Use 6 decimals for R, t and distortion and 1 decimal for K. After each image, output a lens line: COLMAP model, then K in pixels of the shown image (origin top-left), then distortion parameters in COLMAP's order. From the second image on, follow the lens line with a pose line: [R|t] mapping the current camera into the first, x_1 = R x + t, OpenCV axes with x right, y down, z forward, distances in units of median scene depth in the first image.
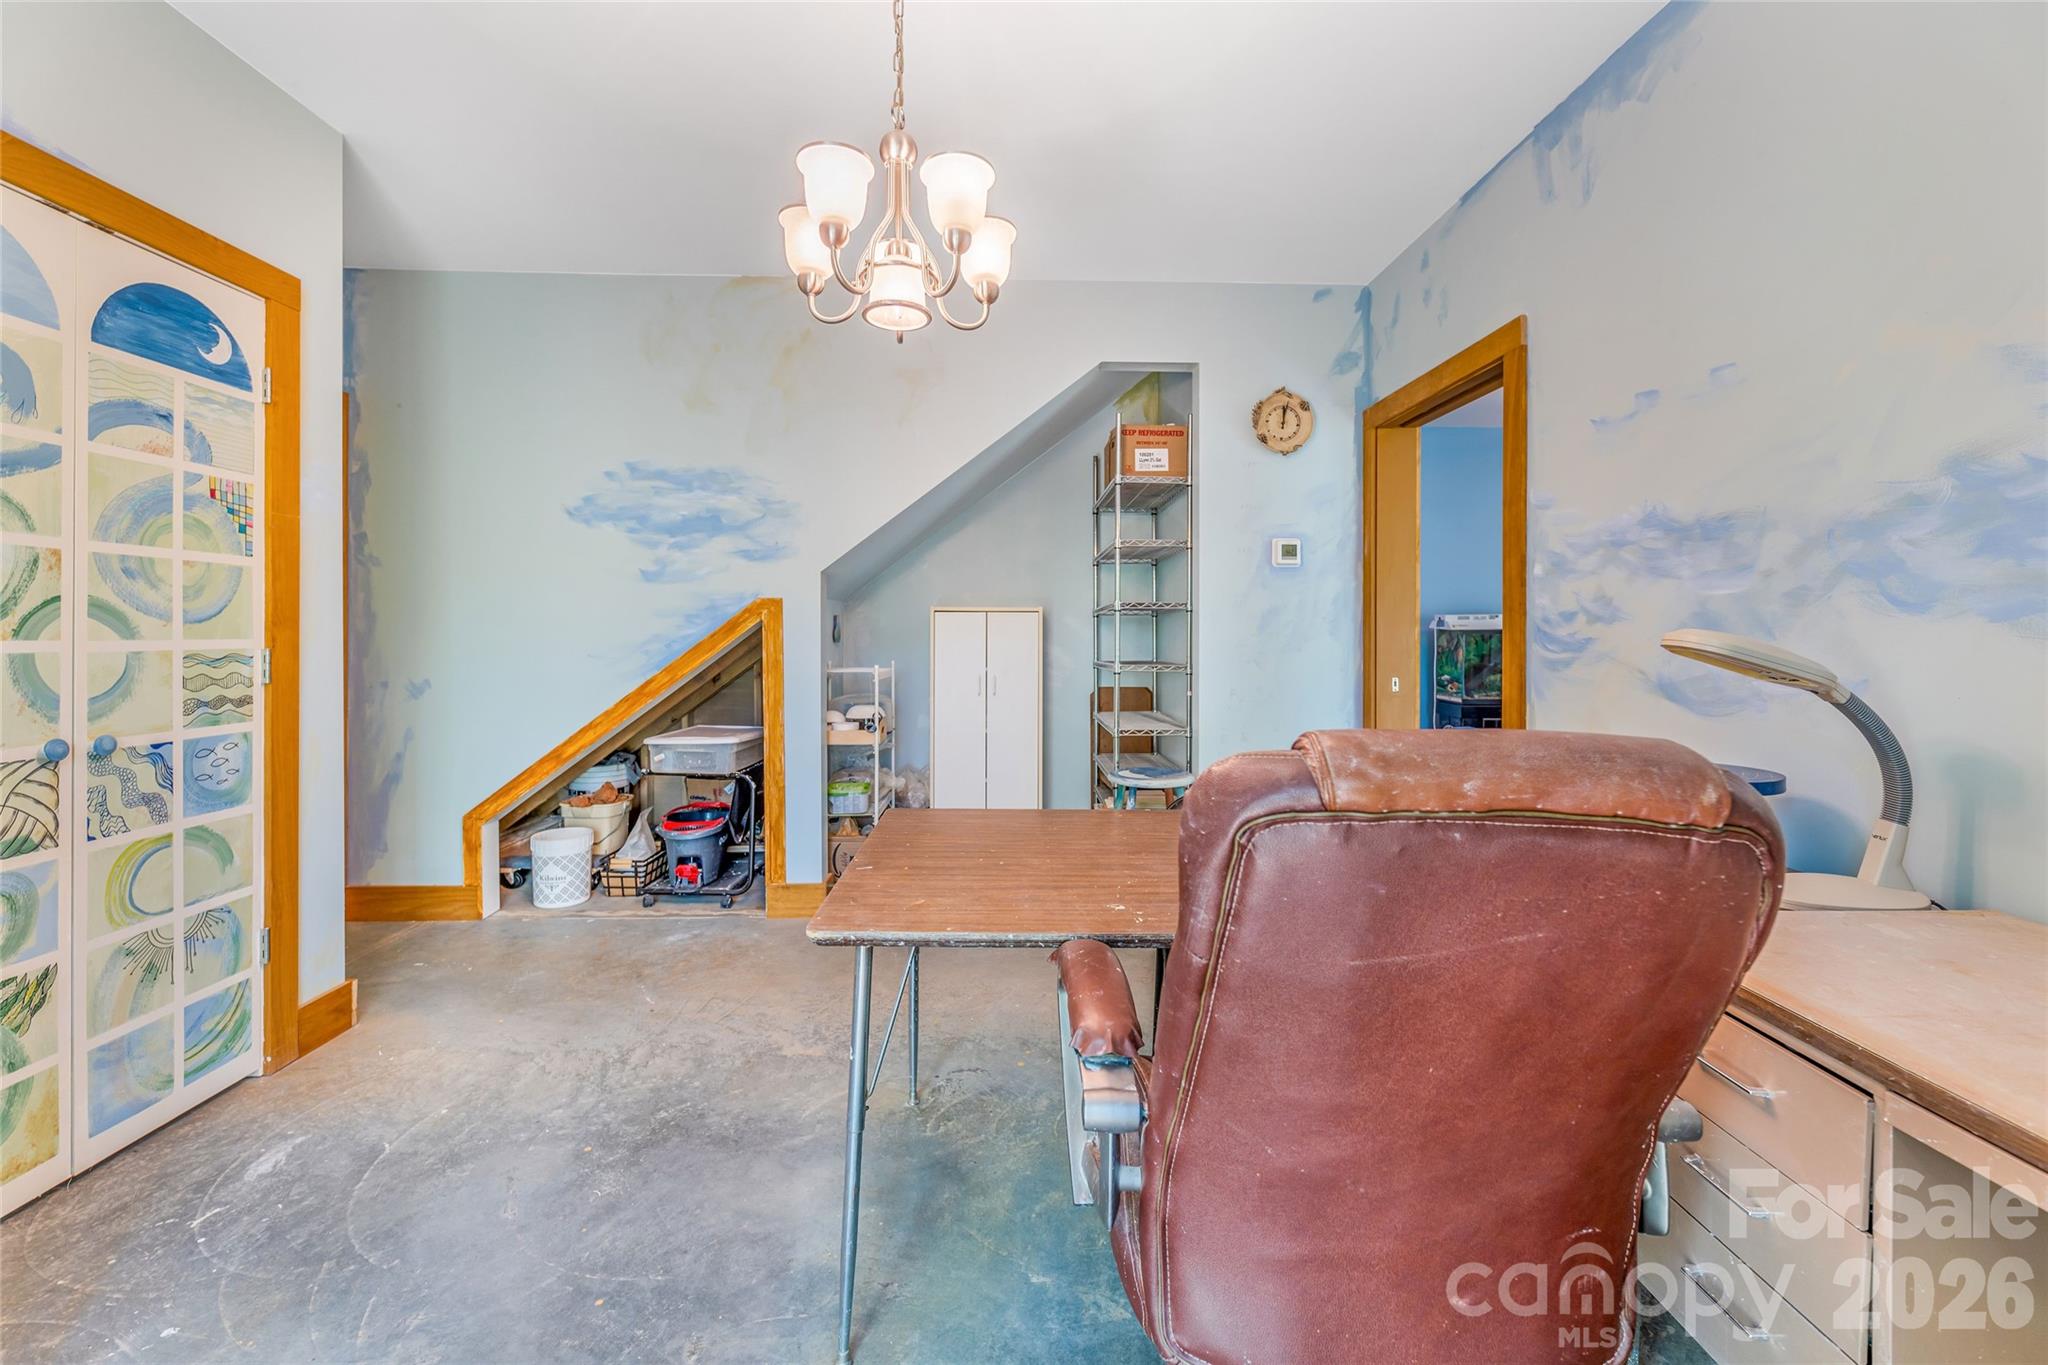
lens RADIAL K [[845.5, 0, 1025.9], [0, 845.5, 630.1], [0, 0, 1]] dist [-0.000244, -0.000604]
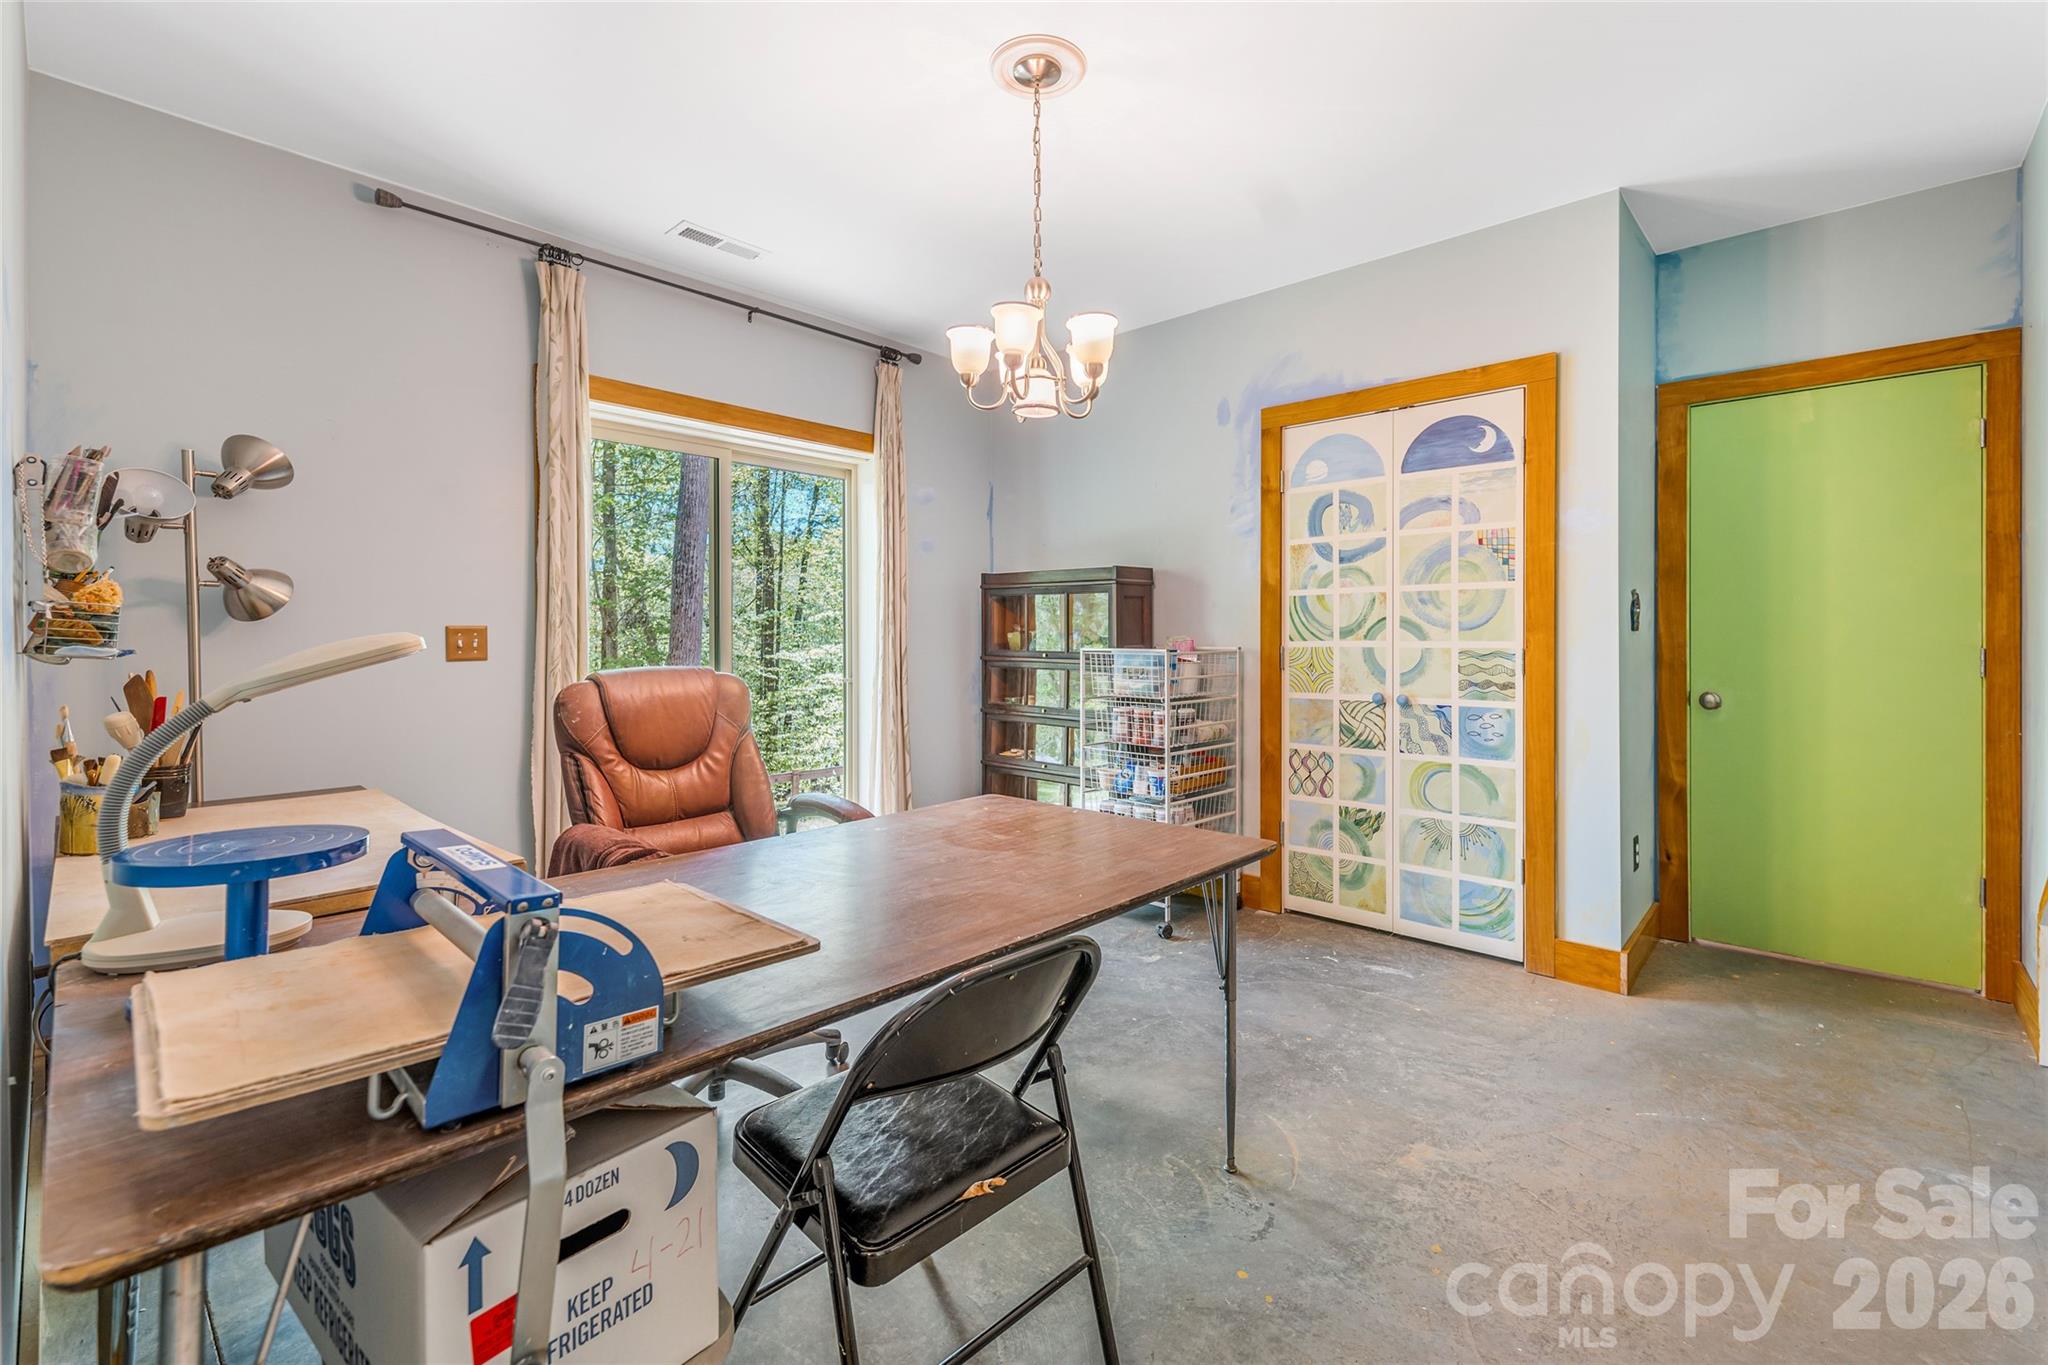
lens RADIAL K [[880.7, 0, 1036.5], [0, 880.7, 644.6], [0, 0, 1]] dist [0.001042, -0.000075]
pose [[-0.694223, 0.003778, -0.719750, 0.708451], [0.001747, 0.999992, 0.003563, 0.010839], [0.719758, 0.001216, -0.694224, 1.589481]]
